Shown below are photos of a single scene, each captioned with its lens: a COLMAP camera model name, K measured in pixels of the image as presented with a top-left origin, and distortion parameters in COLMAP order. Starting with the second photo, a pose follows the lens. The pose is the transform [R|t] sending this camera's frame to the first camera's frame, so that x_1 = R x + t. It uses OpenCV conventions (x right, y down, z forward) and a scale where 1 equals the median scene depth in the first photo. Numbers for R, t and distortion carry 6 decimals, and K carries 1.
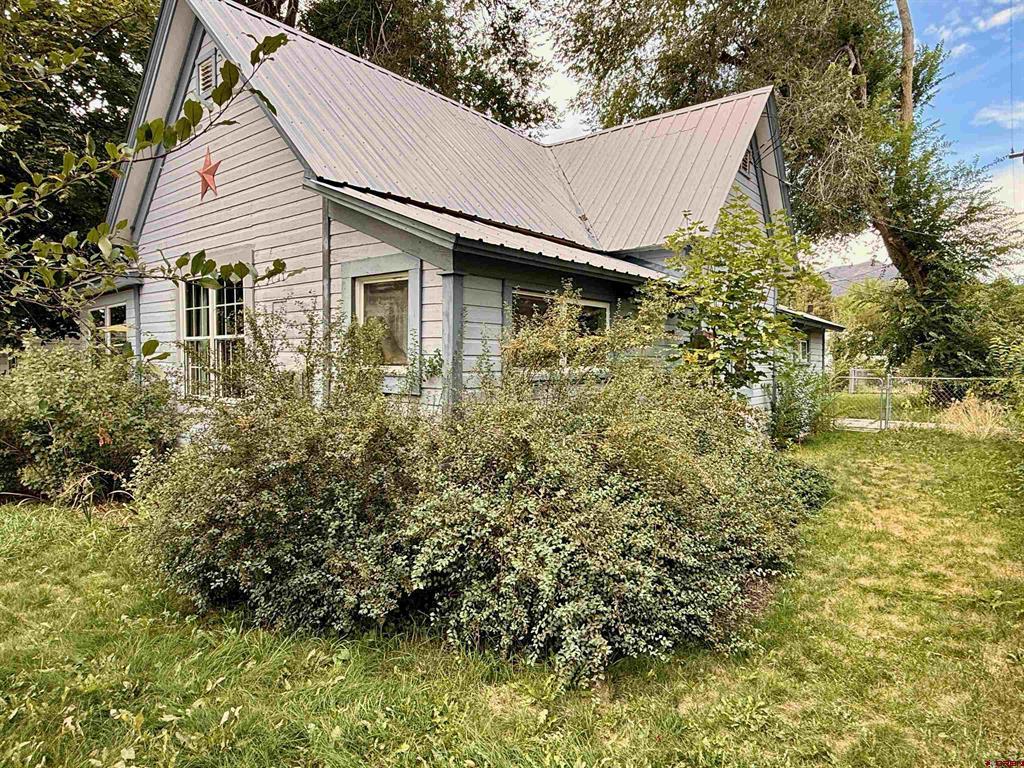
lens RADIAL K [[606.5, 0, 512.0], [0, 606.5, 384.0], [0, 0, 1]] dist [0.001843, 0.000812]
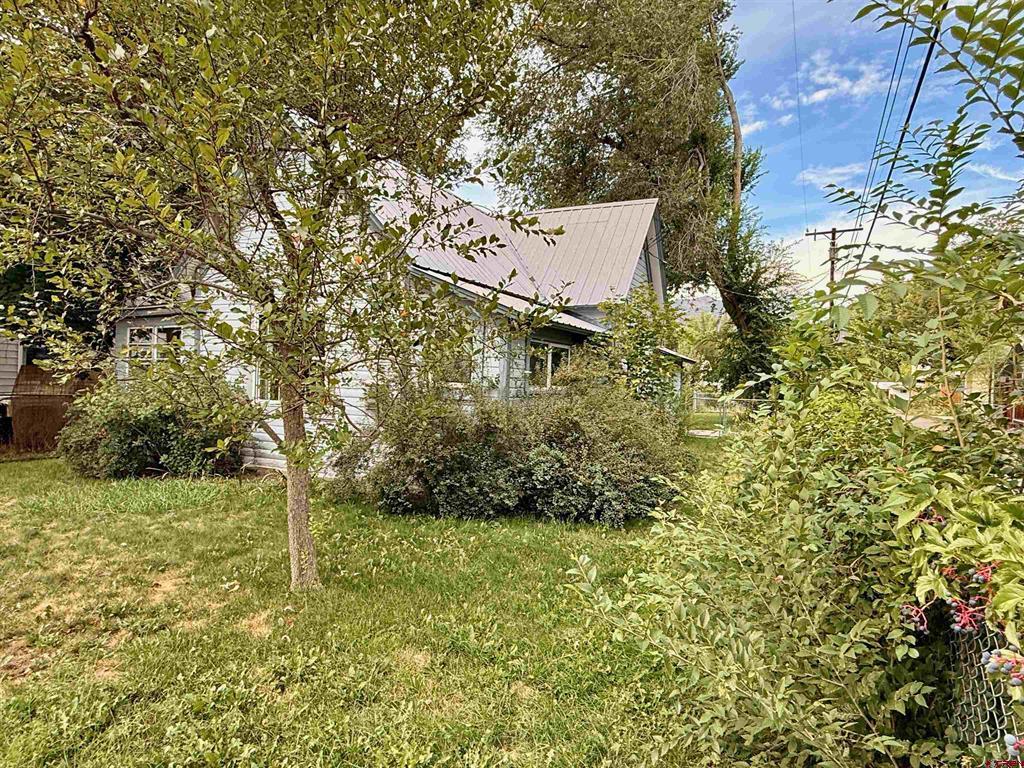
lens RADIAL K [[606.5, 0, 512.0], [0, 606.5, 384.0], [0, 0, 1]] dist [0.001843, 0.000812]
pose [[0.974035, 0.025757, 0.224926, -0.120446], [-0.019133, 0.999318, -0.031584, 0.006251], [-0.225586, 0.026460, 0.973864, -0.174848]]
